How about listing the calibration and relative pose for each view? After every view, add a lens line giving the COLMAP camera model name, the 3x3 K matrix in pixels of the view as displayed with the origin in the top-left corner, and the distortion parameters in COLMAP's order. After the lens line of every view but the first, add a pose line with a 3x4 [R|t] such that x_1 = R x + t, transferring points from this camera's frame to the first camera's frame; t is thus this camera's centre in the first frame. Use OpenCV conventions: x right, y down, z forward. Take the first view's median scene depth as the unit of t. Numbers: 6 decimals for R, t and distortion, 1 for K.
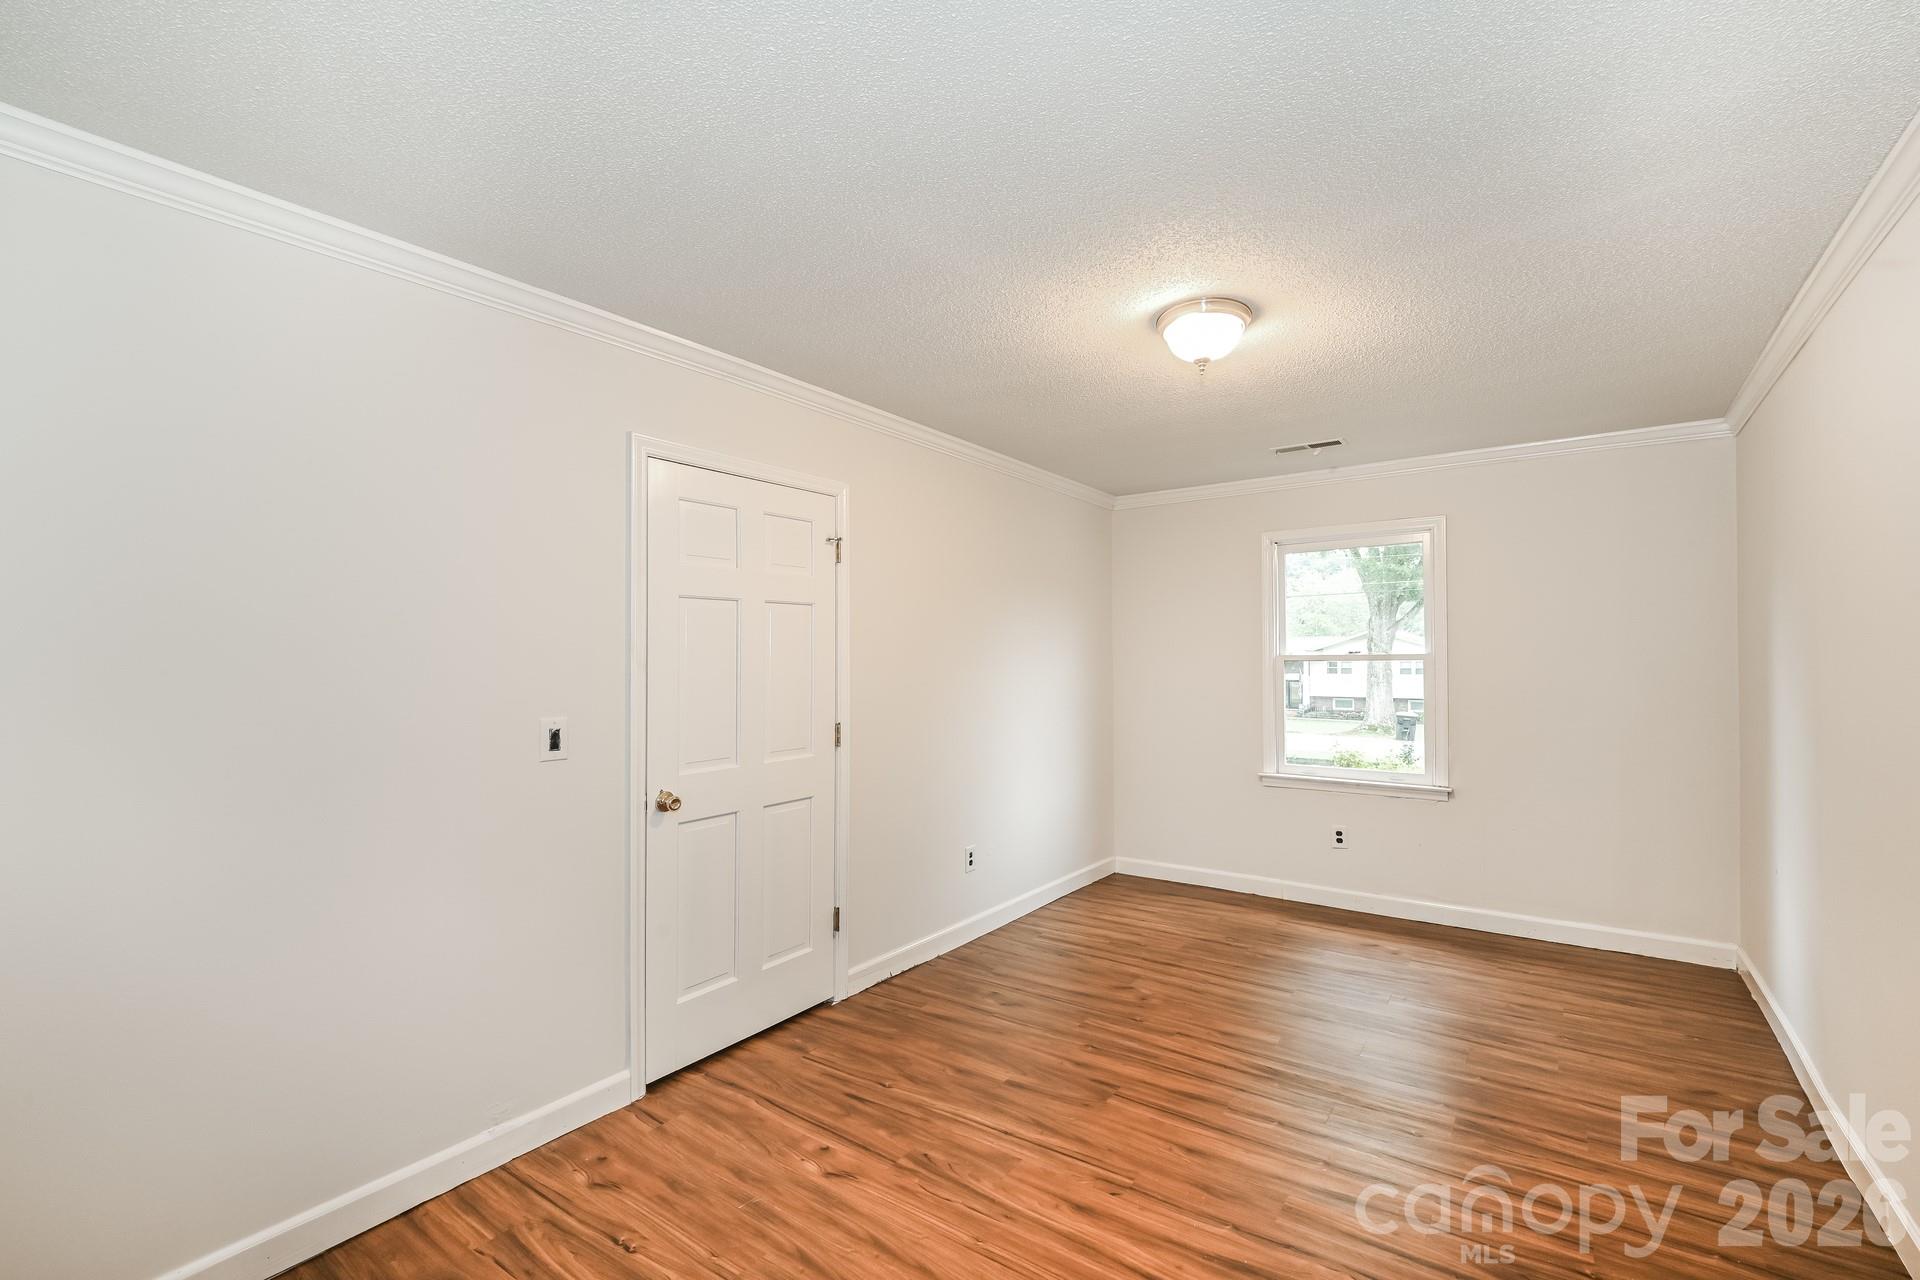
lens RADIAL K [[845.9, 0, 960.0], [0, 845.9, 640.0], [0, 0, 1]] dist [0.033002, -0.032990]
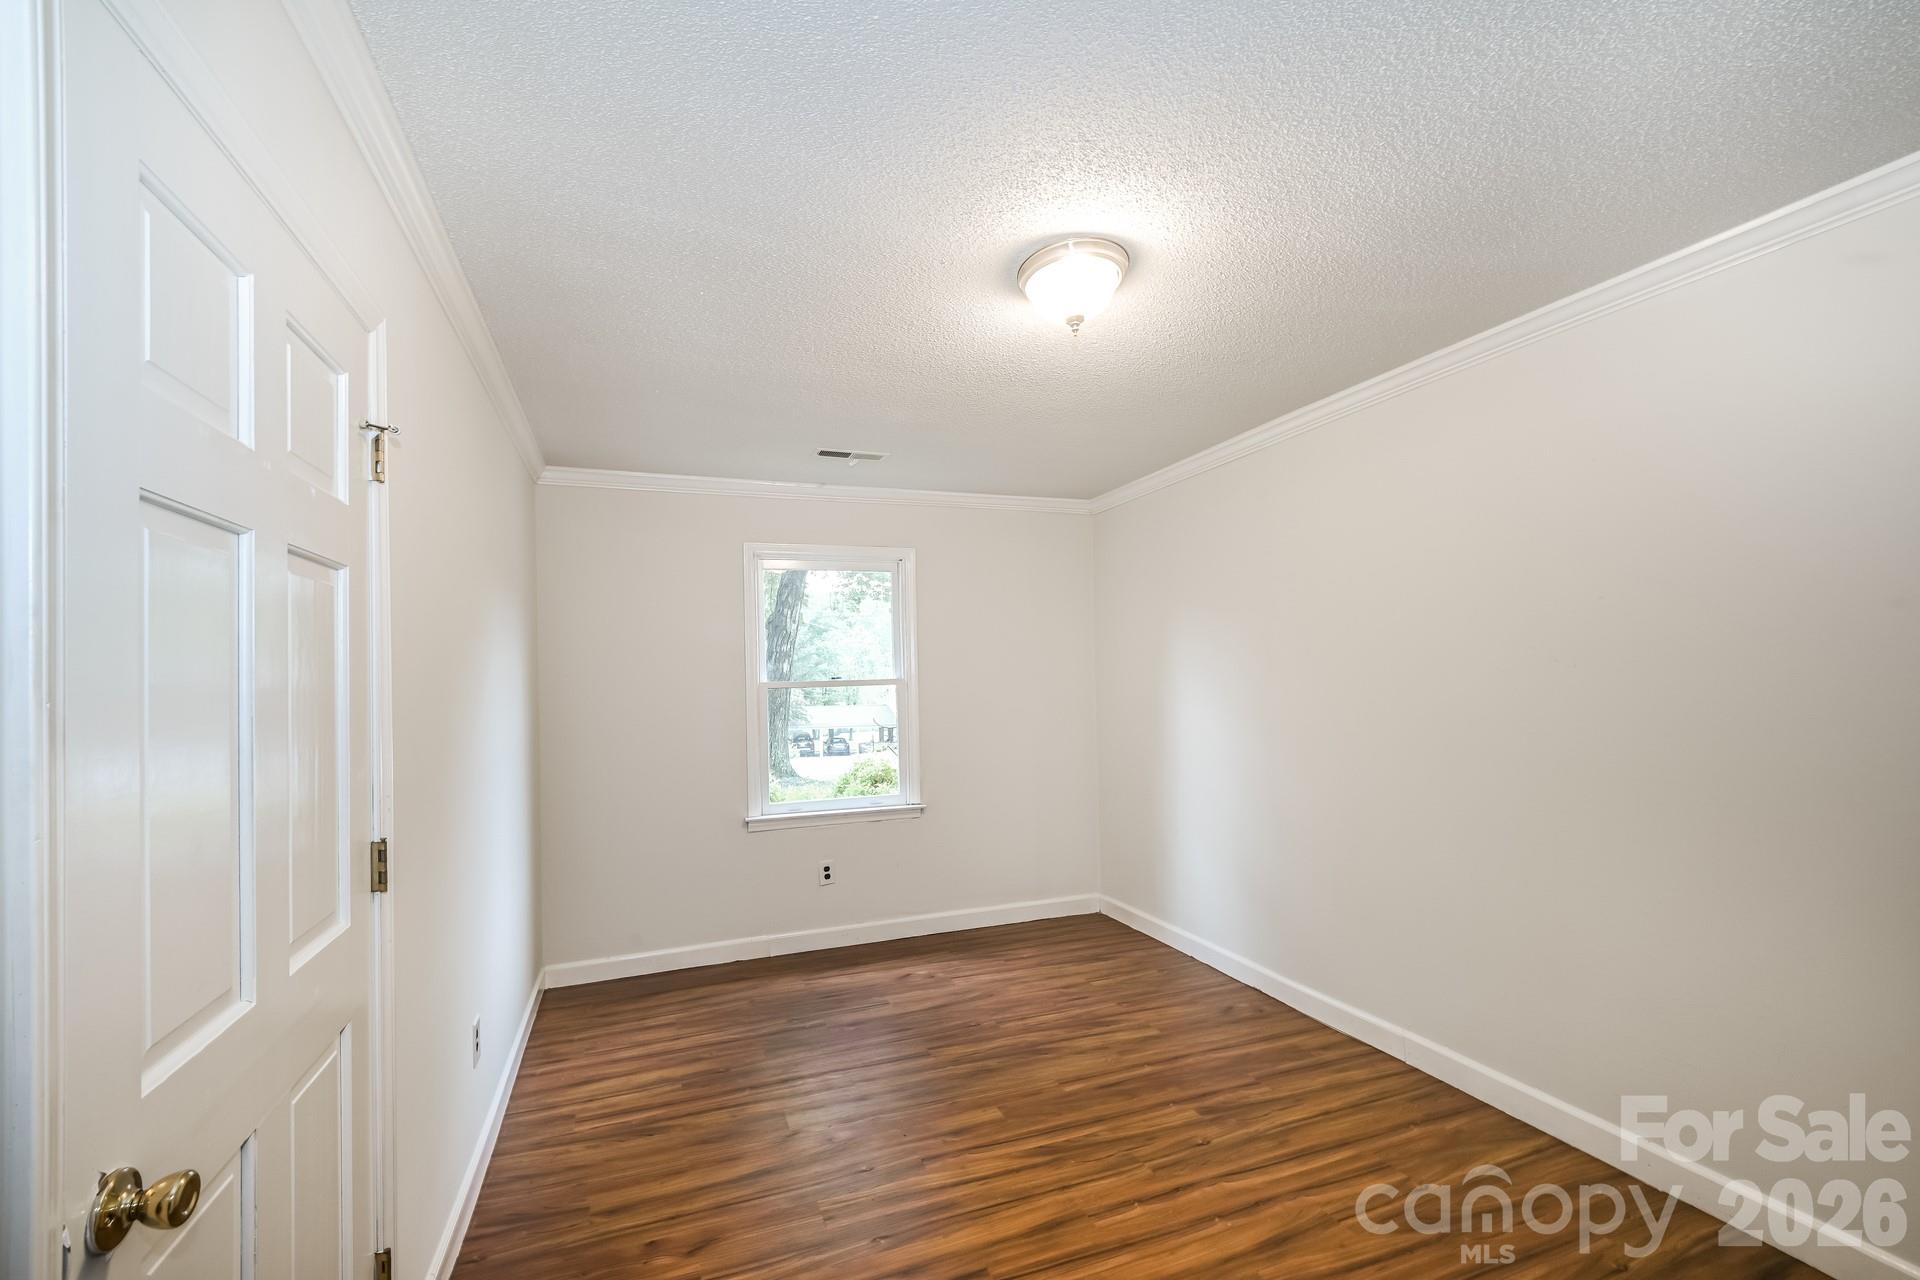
lens RADIAL K [[845.9, 0, 960.0], [0, 845.9, 640.0], [0, 0, 1]] dist [0.033002, -0.032990]
pose [[0.555637, 0.024446, 0.831066, -0.280703], [0.002602, 0.999512, -0.031141, 0.002496], [-0.831421, 0.019466, 0.555302, 0.370311]]
